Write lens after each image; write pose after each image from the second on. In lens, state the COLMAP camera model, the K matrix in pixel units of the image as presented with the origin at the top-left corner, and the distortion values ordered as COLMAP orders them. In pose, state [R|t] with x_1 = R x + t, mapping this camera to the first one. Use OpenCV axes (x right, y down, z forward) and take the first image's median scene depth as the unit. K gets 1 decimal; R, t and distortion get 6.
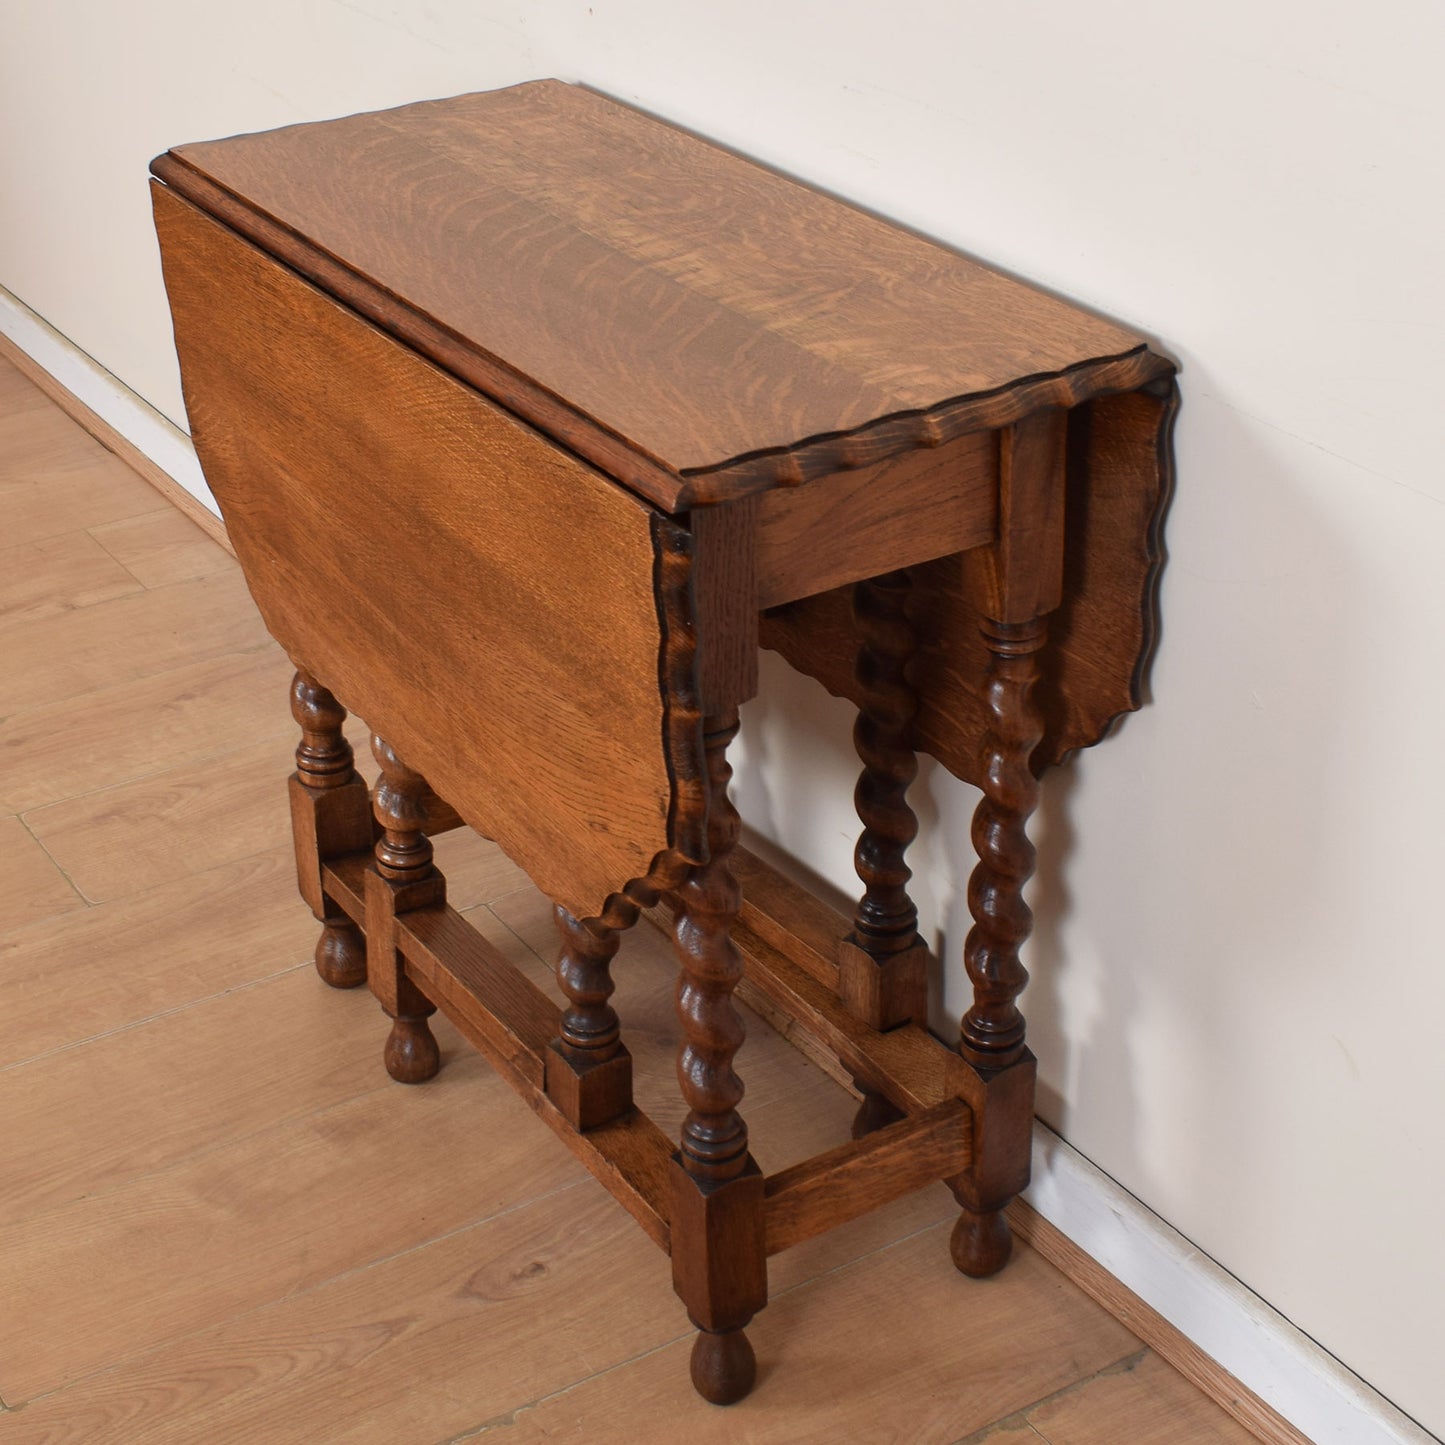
lens RADIAL K [[2853.0, 0, 725.0], [0, 2853.0, 701.5], [0, 0, 1]] dist [-0.104441, 0.063391]
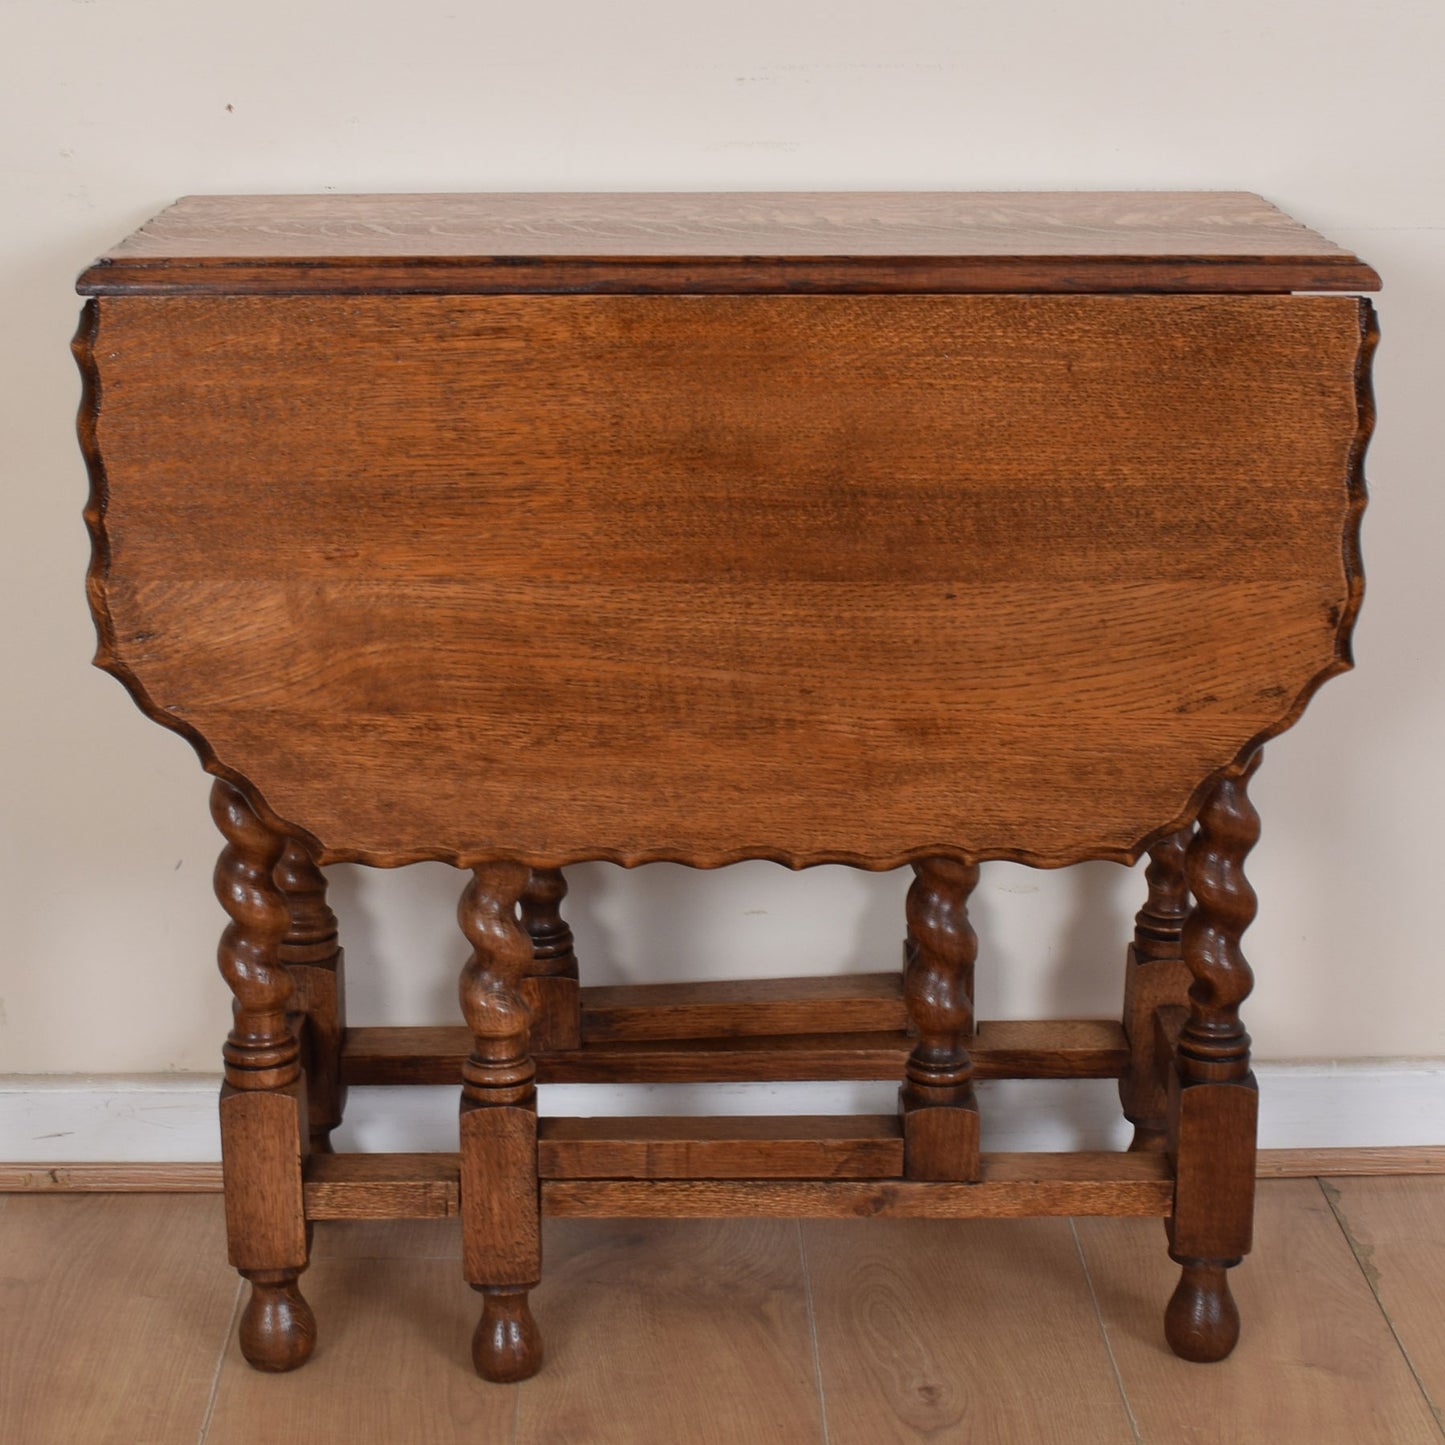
lens RADIAL K [[2853.0, 0, 725.0], [0, 2853.0, 701.5], [0, 0, 1]] dist [-0.104441, 0.063391]
pose [[0.513354, -0.190771, 0.836704, -0.932389], [0.401061, 0.915289, -0.037380, 0.014376], [-0.758695, 0.354758, 0.546378, 0.582258]]
